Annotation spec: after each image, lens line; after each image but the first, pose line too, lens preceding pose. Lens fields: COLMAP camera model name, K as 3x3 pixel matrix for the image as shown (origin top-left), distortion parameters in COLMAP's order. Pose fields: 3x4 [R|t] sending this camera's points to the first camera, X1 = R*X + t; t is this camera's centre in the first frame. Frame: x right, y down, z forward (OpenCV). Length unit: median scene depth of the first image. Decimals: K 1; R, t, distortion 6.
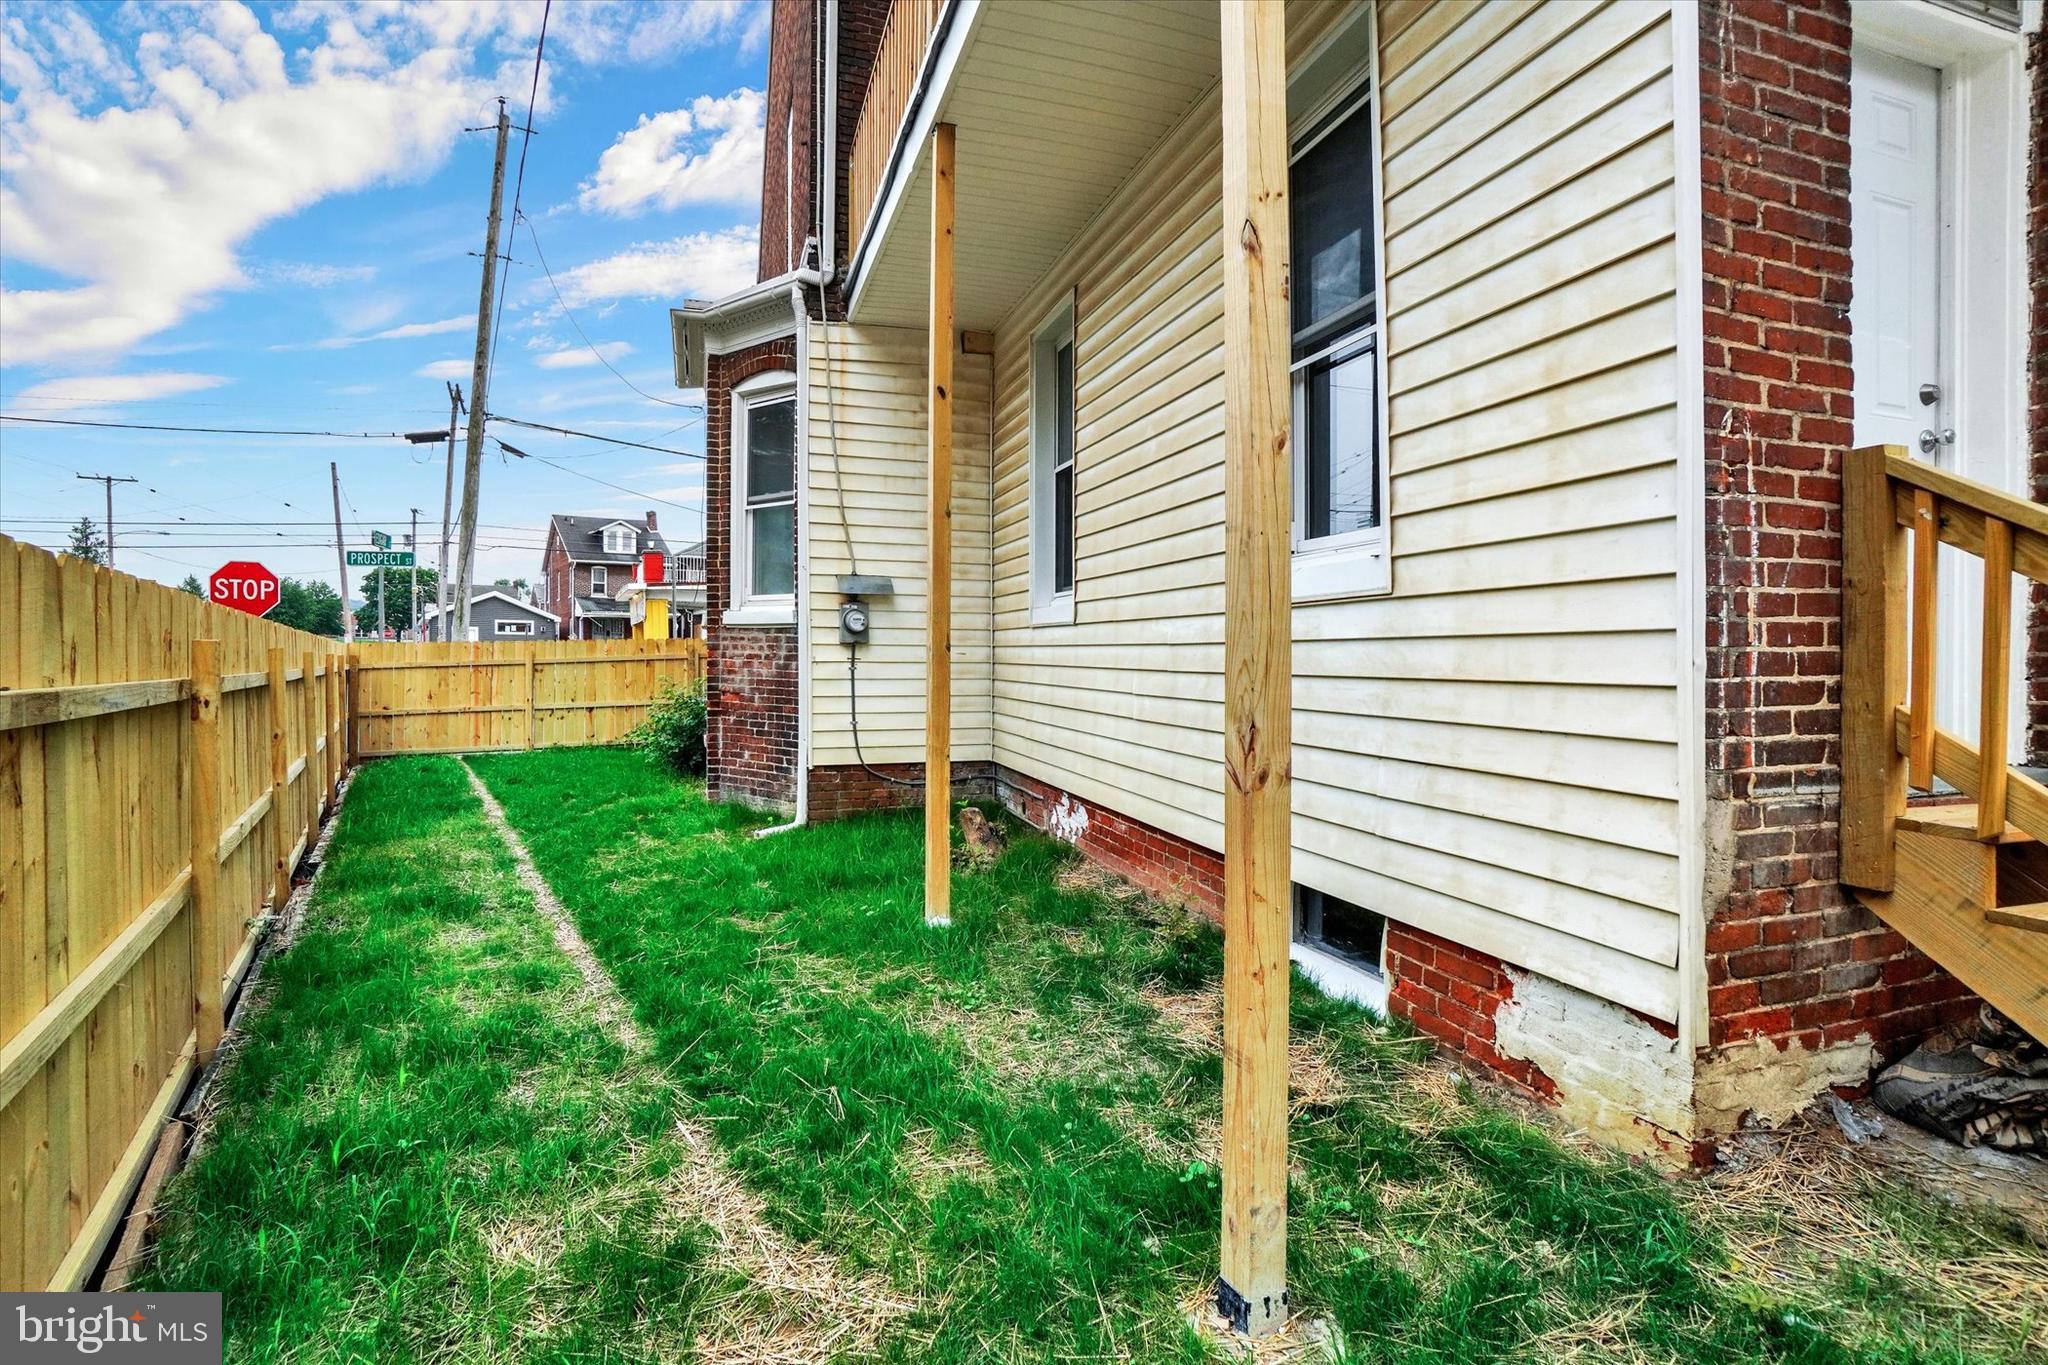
lens RADIAL K [[962.2, 0, 1025.0], [0, 962.2, 679.0], [0, 0, 1]] dist [-0.036906, 0.007944]
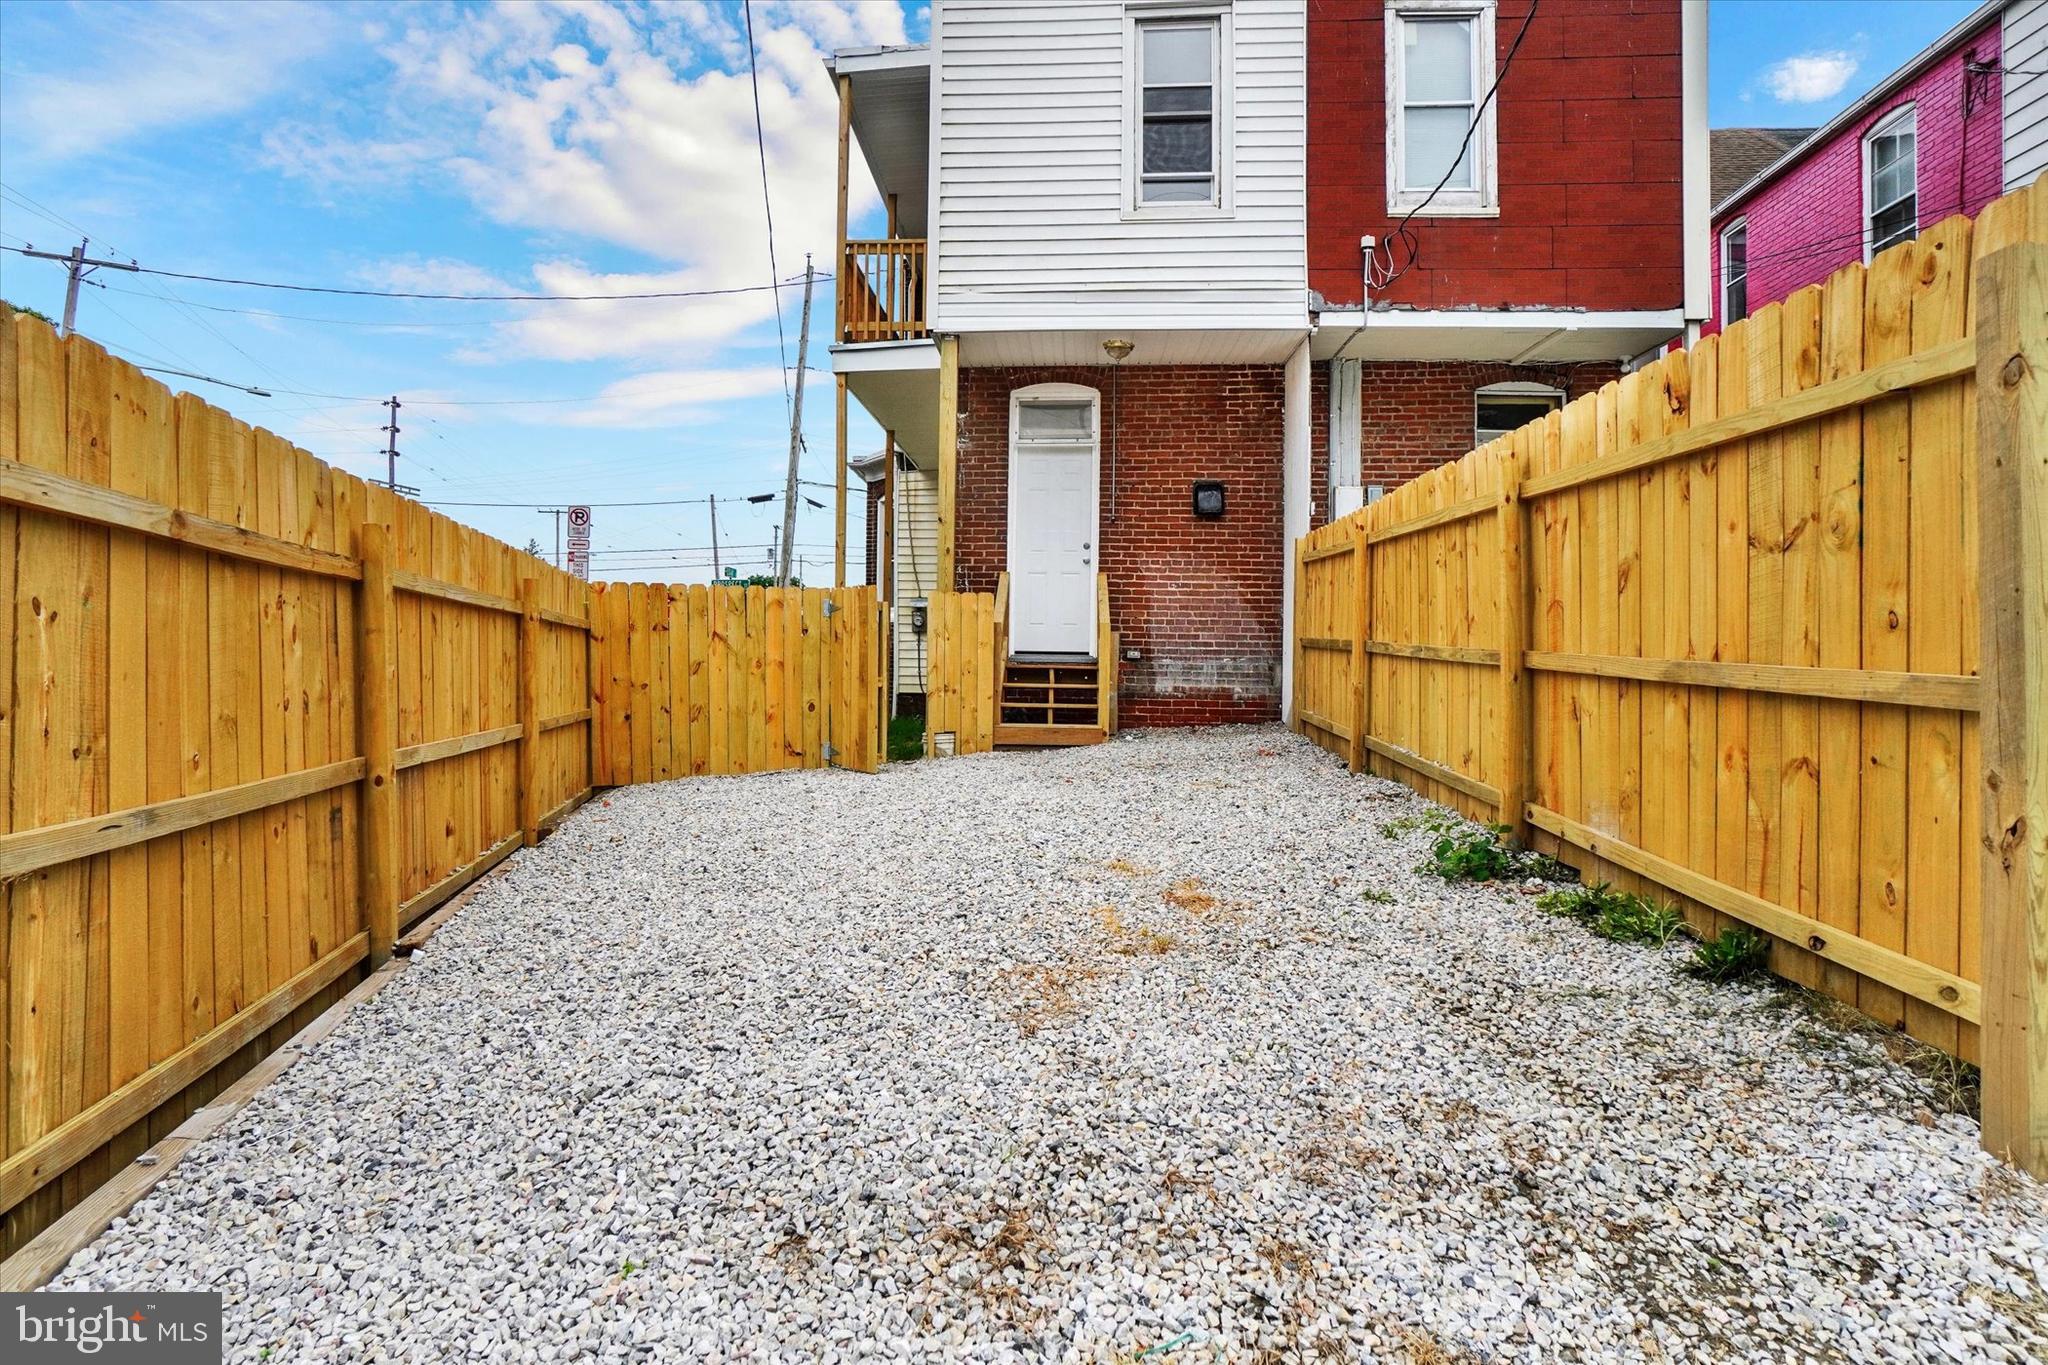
lens RADIAL K [[962.2, 0, 1023.2], [0, 962.2, 676.5], [0, 0, 1]] dist [-0.036906, 0.007944]
pose [[0.950055, 0.005590, -0.312032, 0.650388], [-0.007328, 0.999963, -0.004397, 0.062386], [0.311996, 0.006464, 0.950061, -0.827390]]
